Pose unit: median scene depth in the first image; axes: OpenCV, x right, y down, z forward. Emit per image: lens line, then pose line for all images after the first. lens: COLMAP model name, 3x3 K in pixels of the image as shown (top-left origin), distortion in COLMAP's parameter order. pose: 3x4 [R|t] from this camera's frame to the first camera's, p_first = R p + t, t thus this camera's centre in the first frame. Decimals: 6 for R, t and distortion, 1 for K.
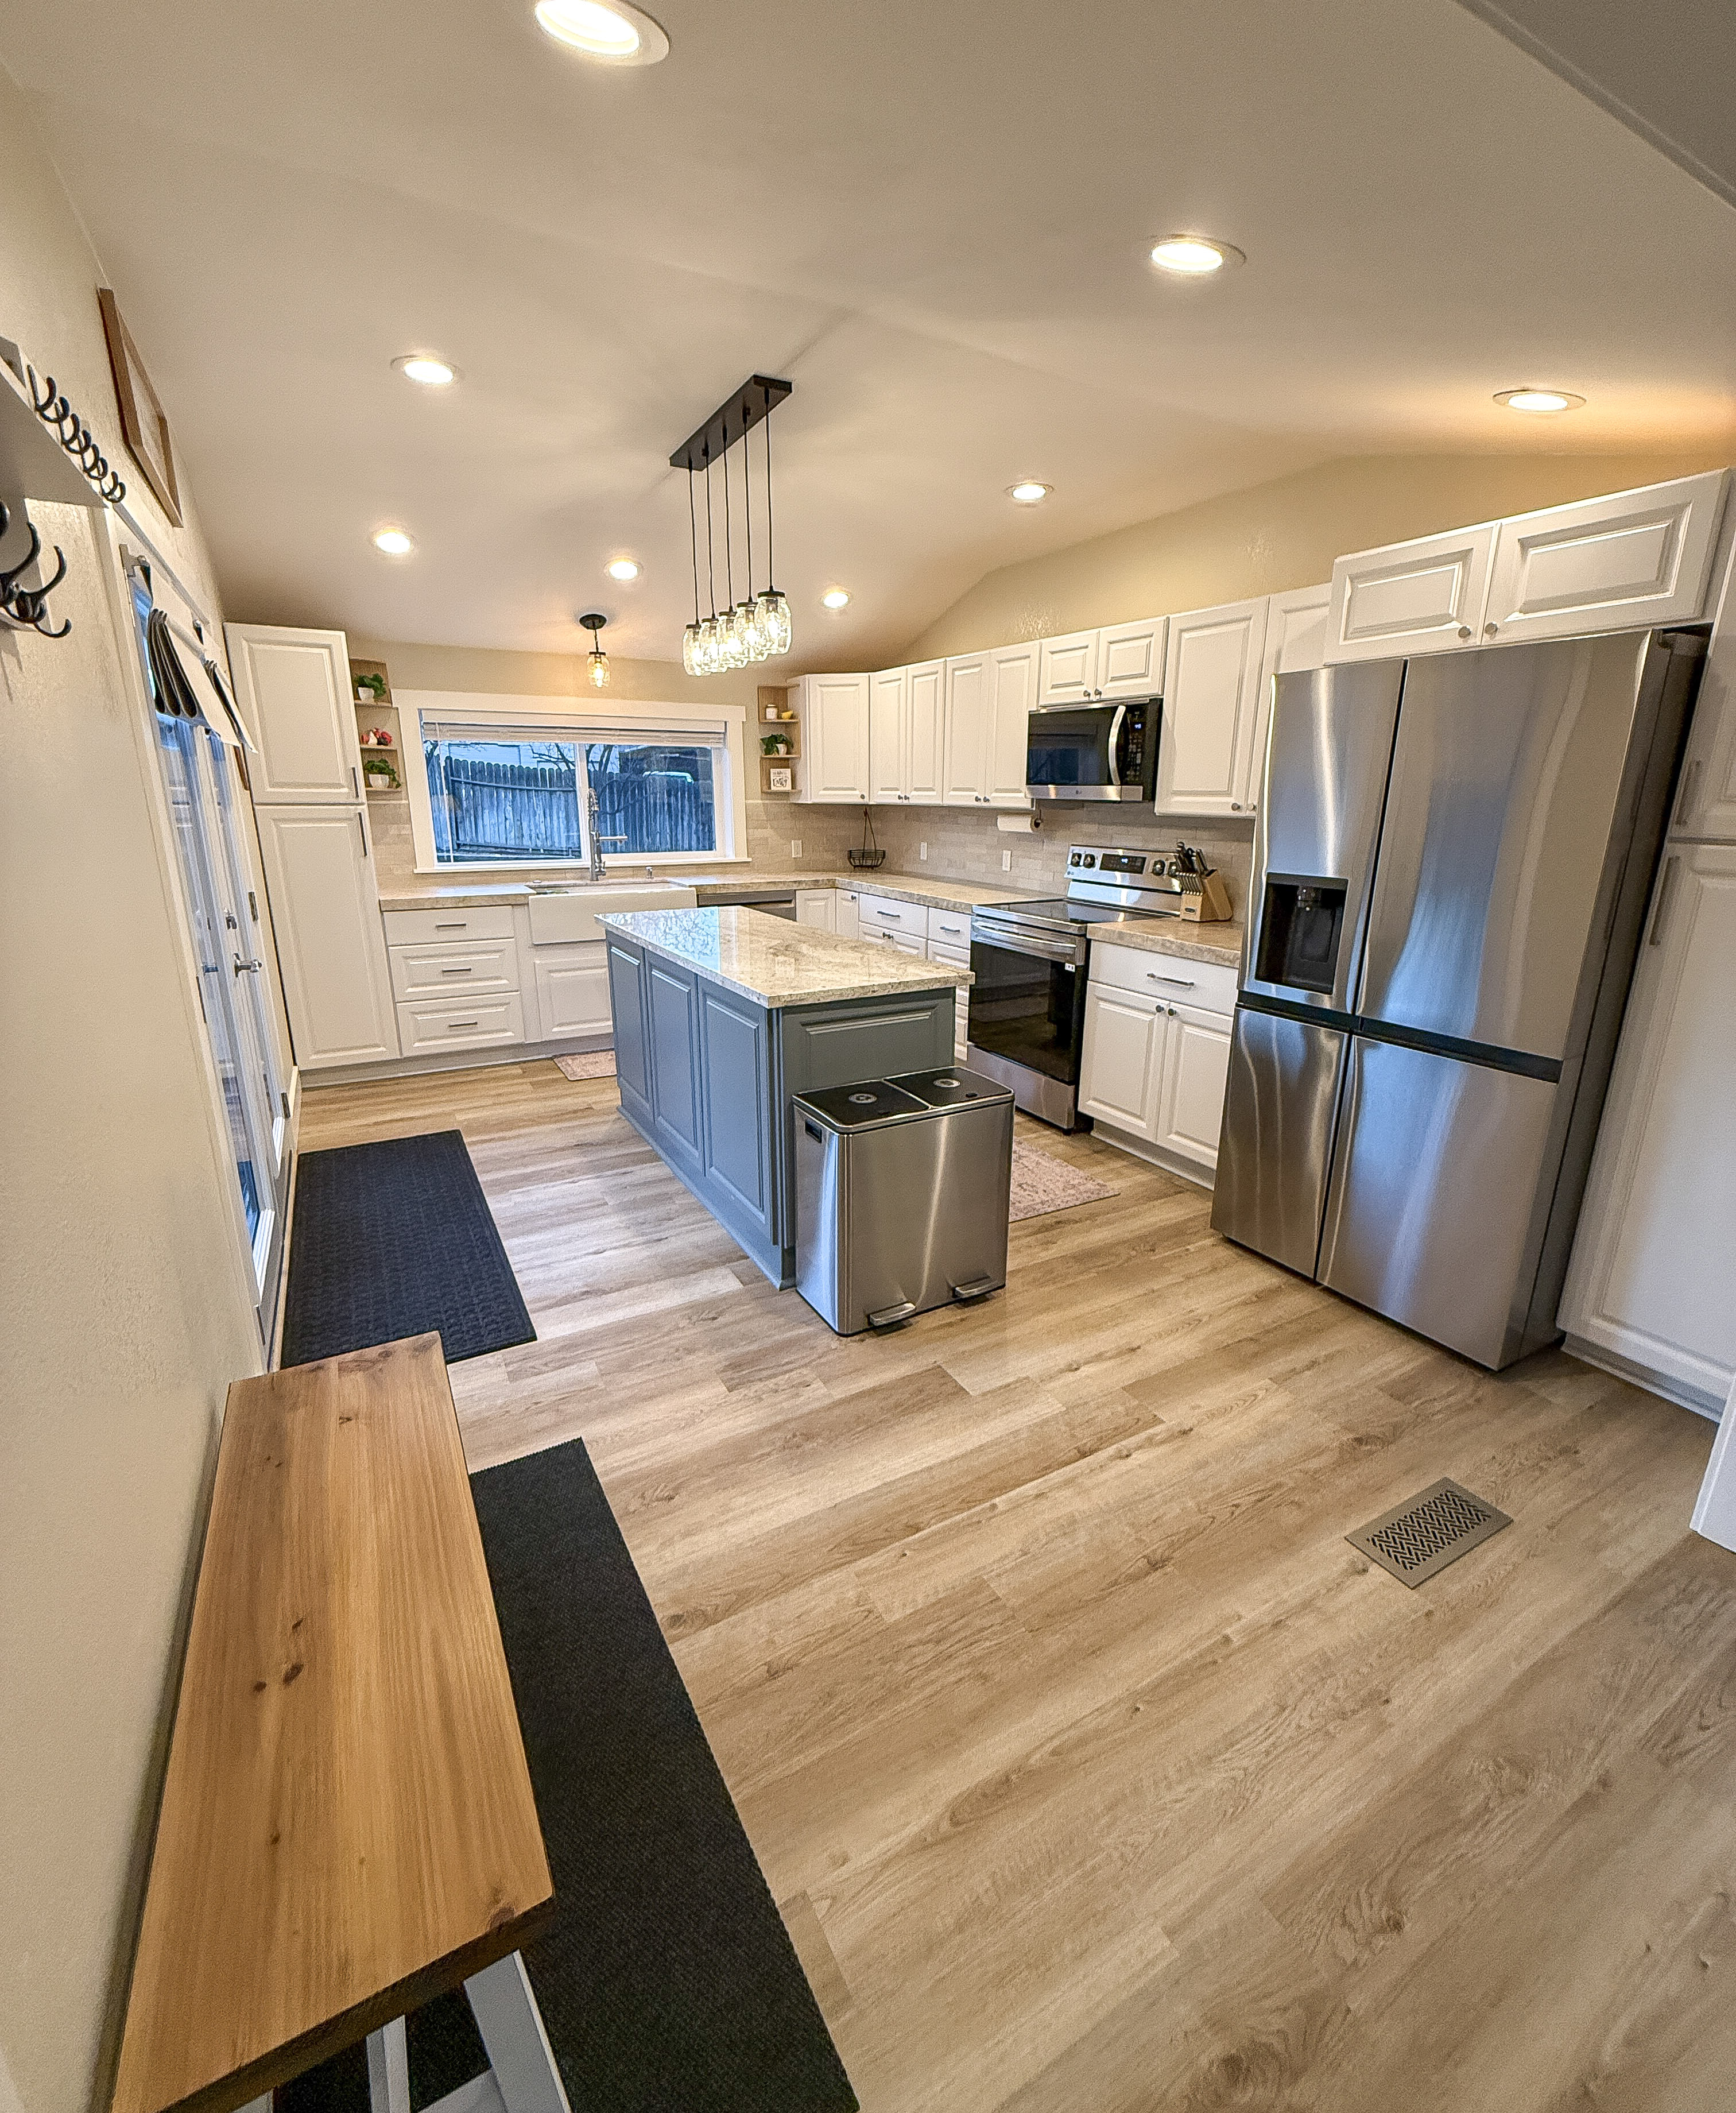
lens RADIAL K [[934.0, 0, 872.0], [0, 934.0, 1048.5], [0, 0, 1]] dist [-0.002928, 0.000016]
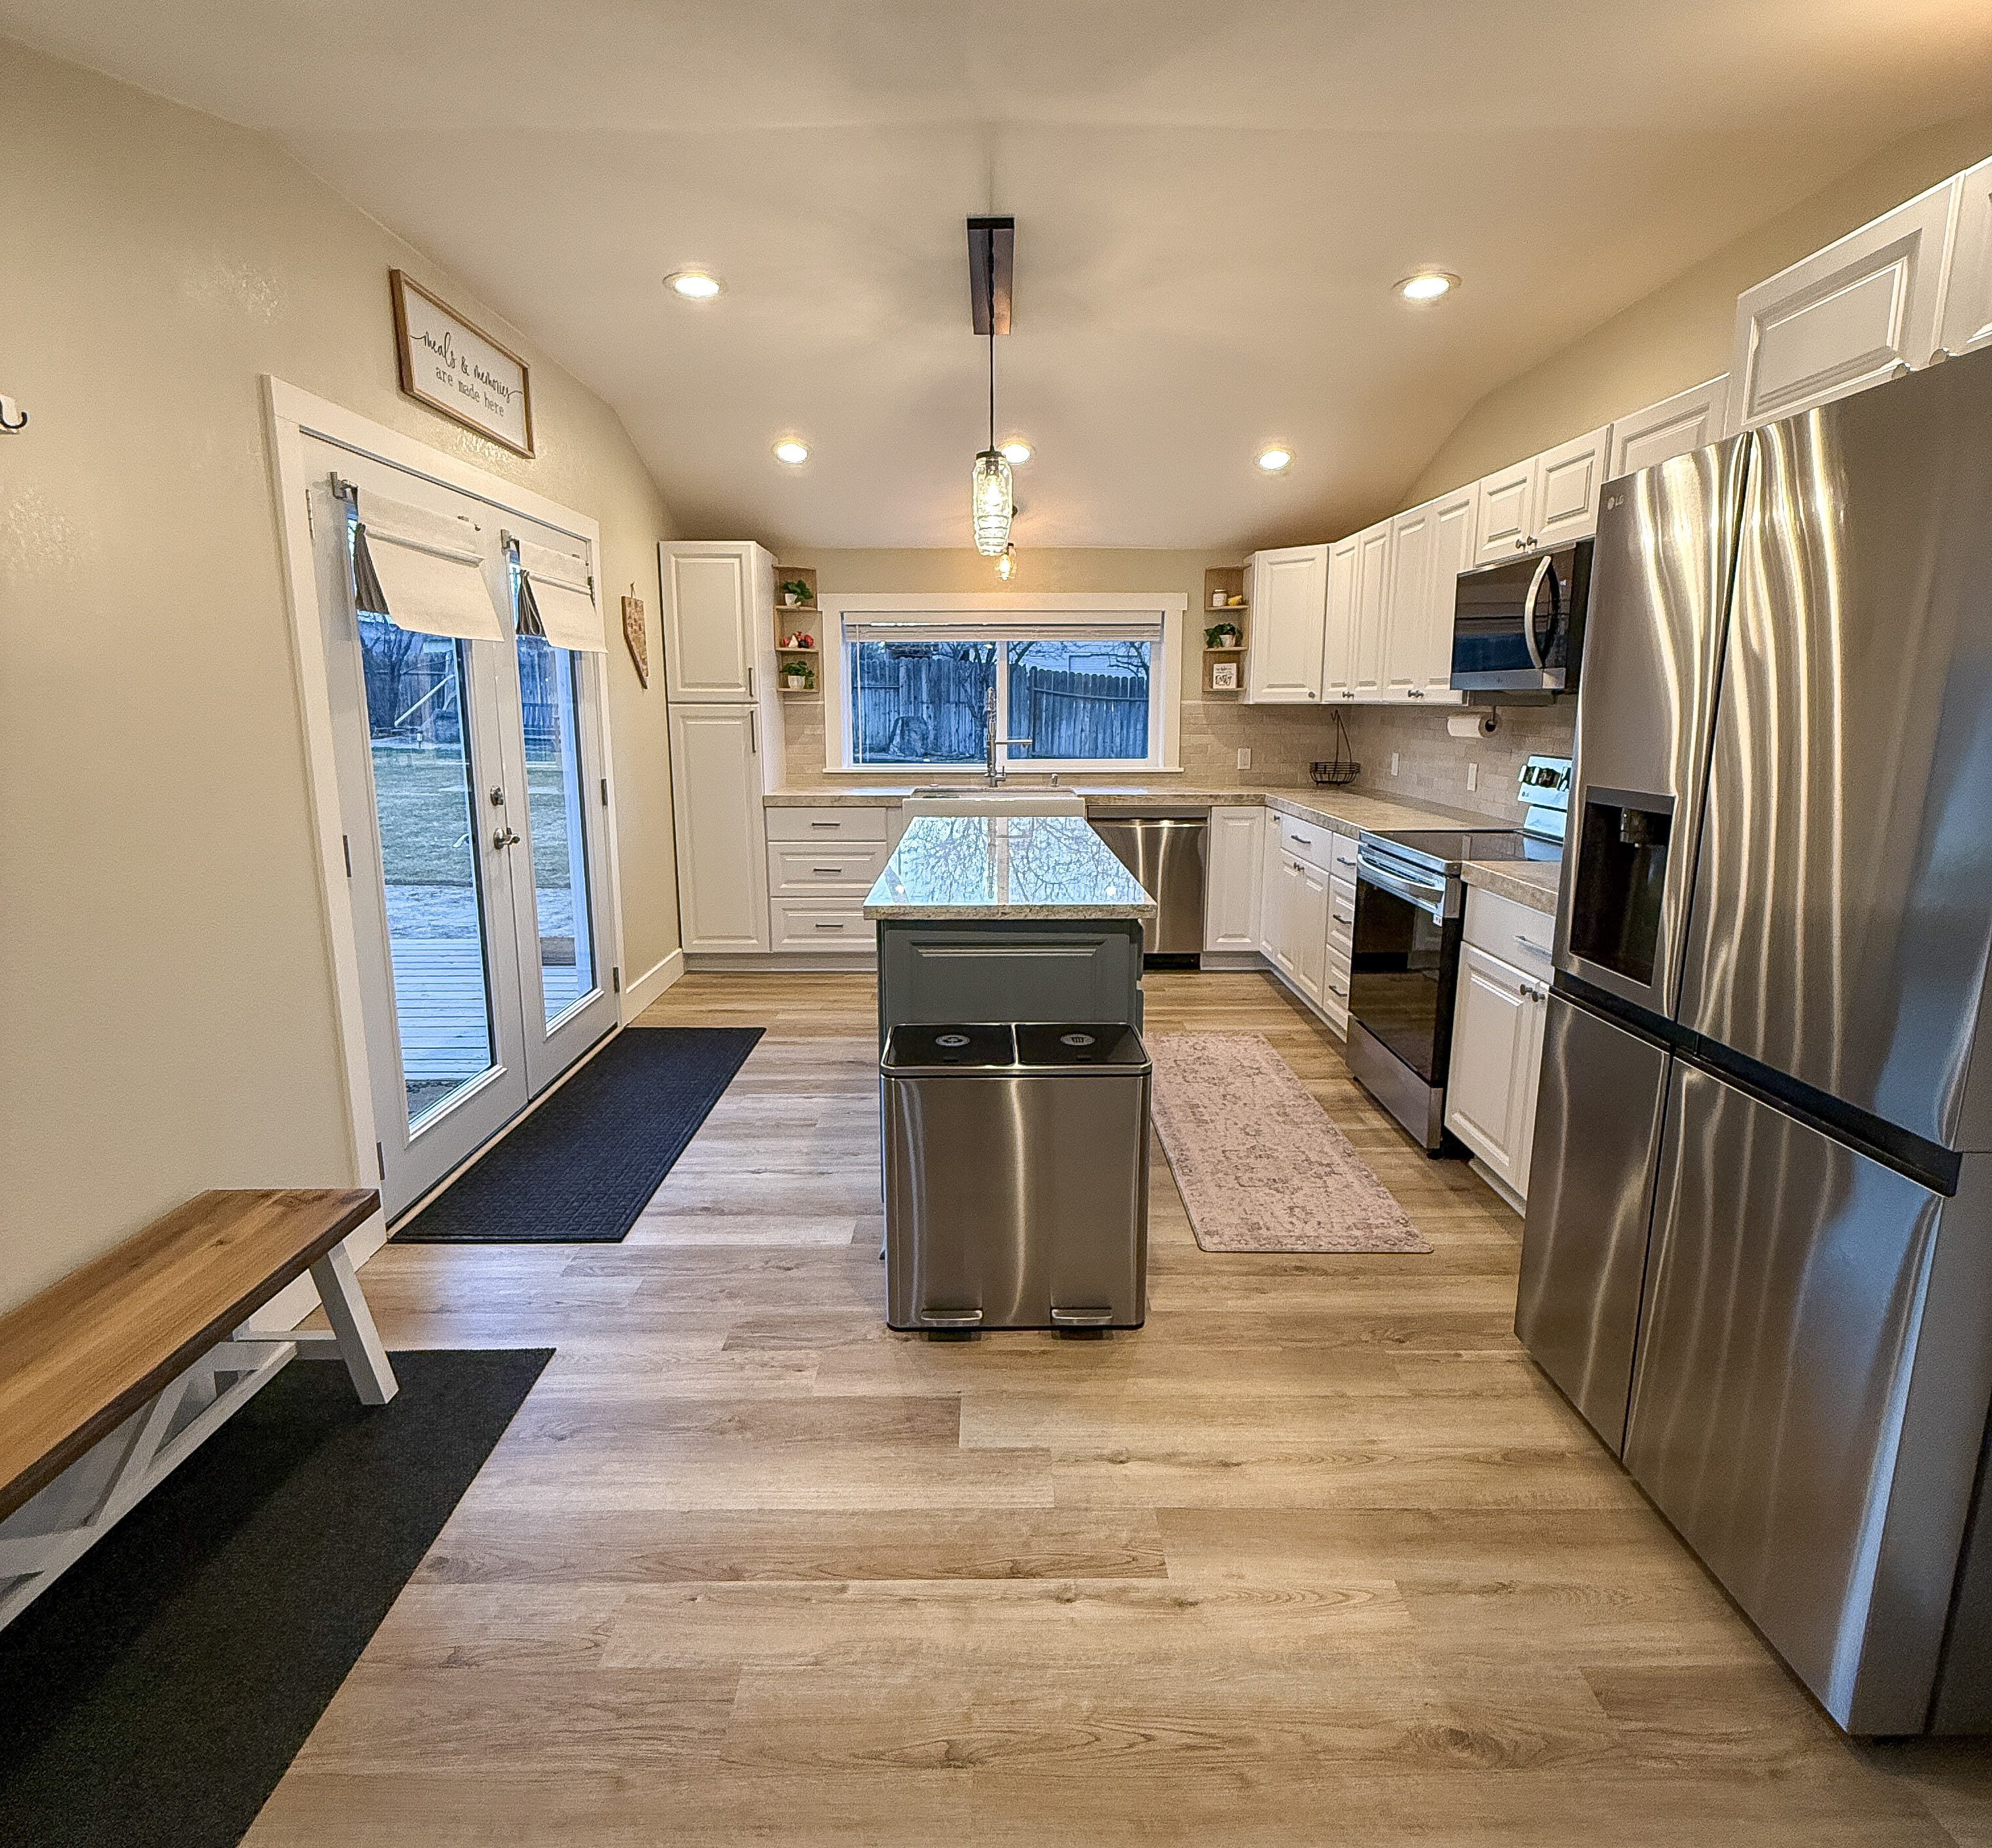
lens RADIAL K [[1069.4, 0, 986.4], [0, 1069.4, 905.8], [0, 0, 1]] dist [0.002522, -0.003422]
pose [[0.870853, 0.086371, -0.483897, 0.382069], [-0.126146, 0.990742, -0.050181, -0.016842], [0.475082, 0.104742, 0.873685, 0.155108]]
